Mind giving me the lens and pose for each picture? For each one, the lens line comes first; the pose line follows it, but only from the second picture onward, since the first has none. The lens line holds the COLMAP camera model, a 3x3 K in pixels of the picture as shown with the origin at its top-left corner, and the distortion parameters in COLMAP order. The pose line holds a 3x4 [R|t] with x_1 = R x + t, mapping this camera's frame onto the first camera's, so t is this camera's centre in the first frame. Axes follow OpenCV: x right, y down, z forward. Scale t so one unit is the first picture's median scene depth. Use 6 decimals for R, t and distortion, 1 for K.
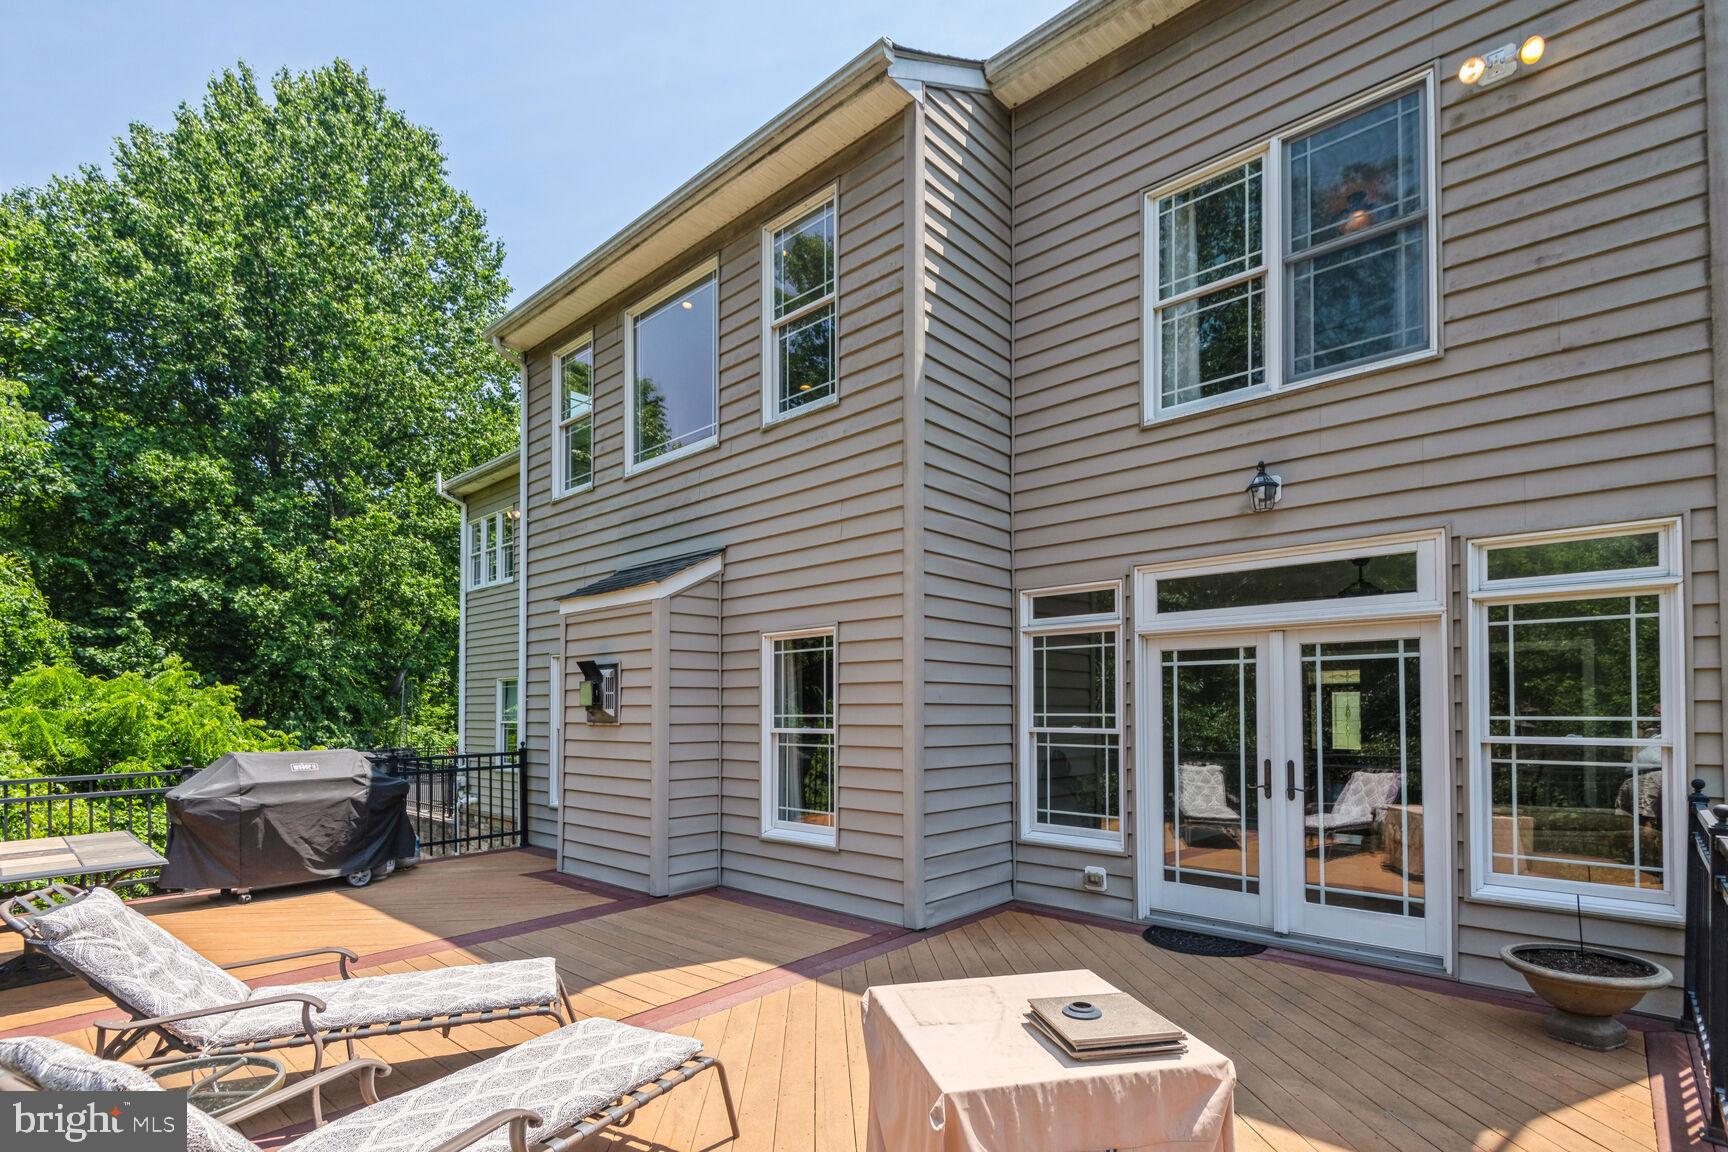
lens RADIAL K [[824.6, 0, 844.8], [0, 824.6, 637.6], [0, 0, 1]] dist [0.059994, -0.000039]
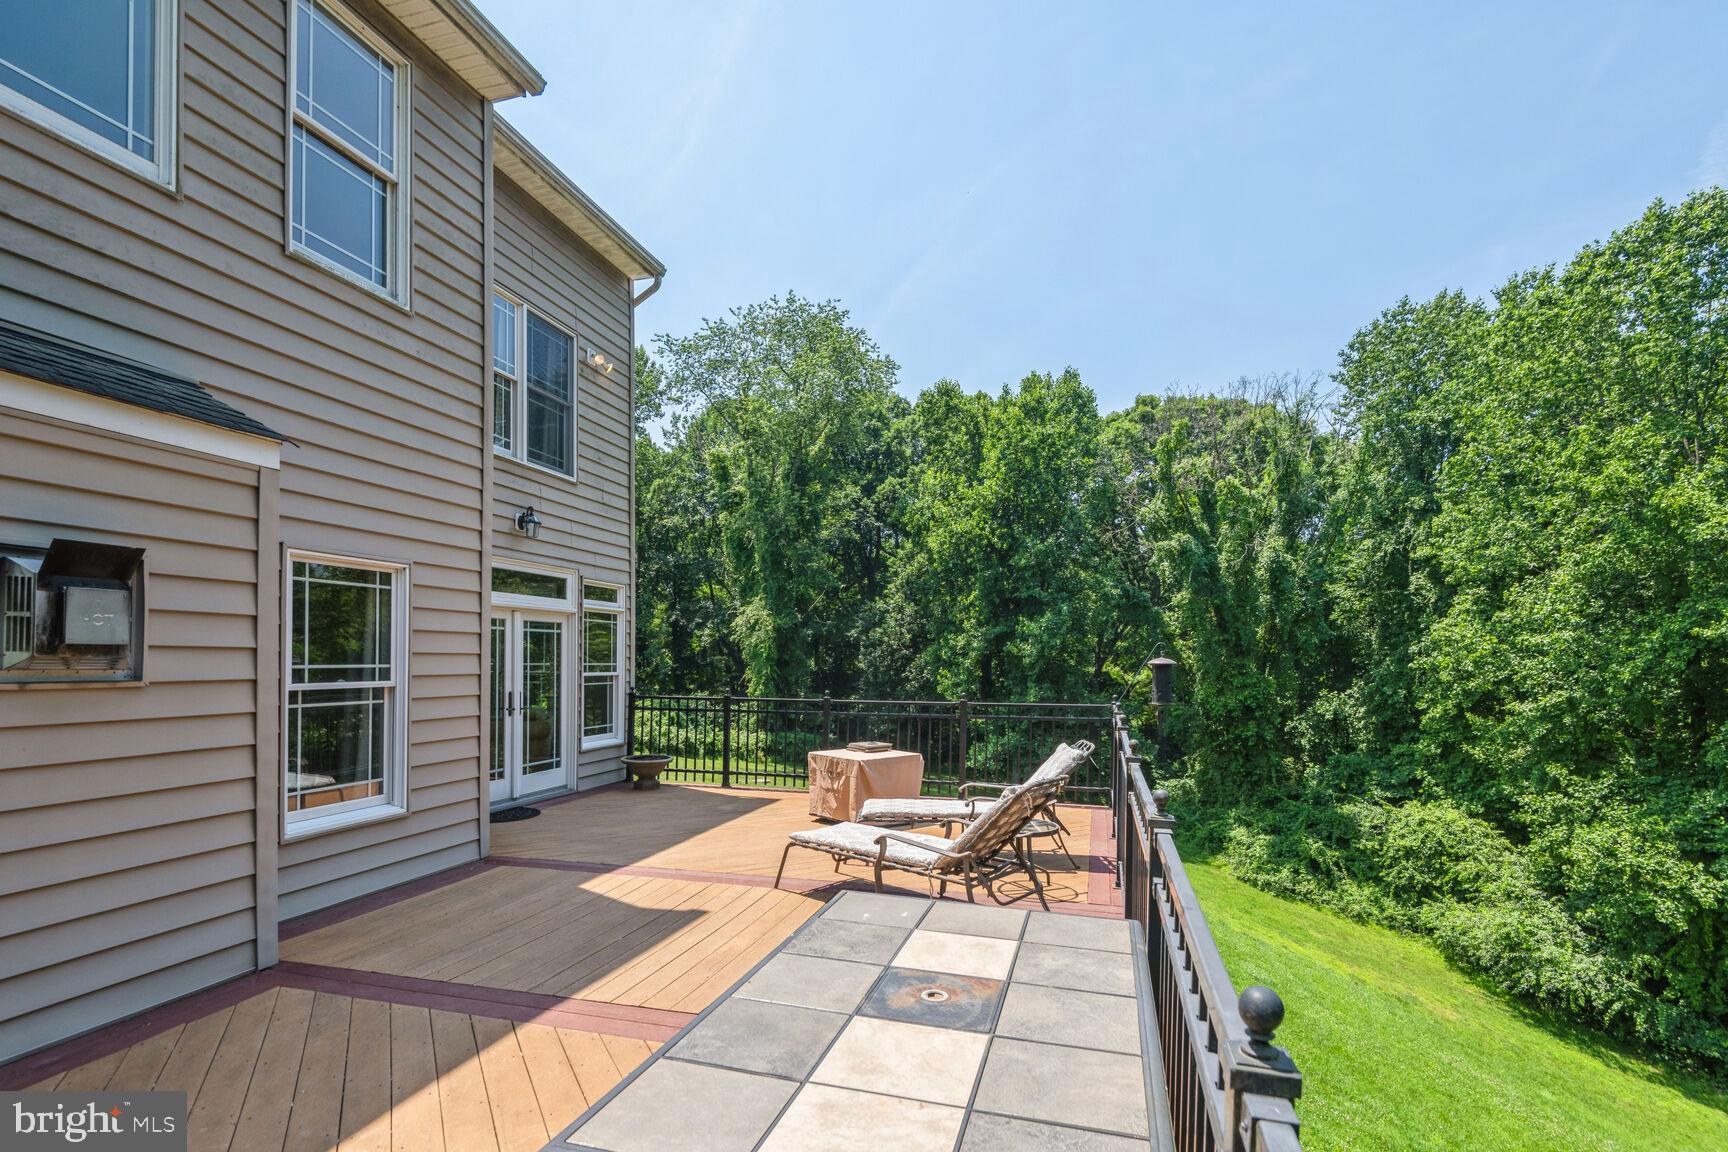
lens RADIAL K [[813.8, 0, 863.6], [0, 813.8, 598.1], [0, 0, 1]] dist [0.041892, -0.024688]
pose [[-0.433323, 0.076568, 0.897980, -1.248859], [-0.072774, 0.990158, -0.119545, 0.111621], [-0.898296, -0.117152, -0.423486, 1.137501]]
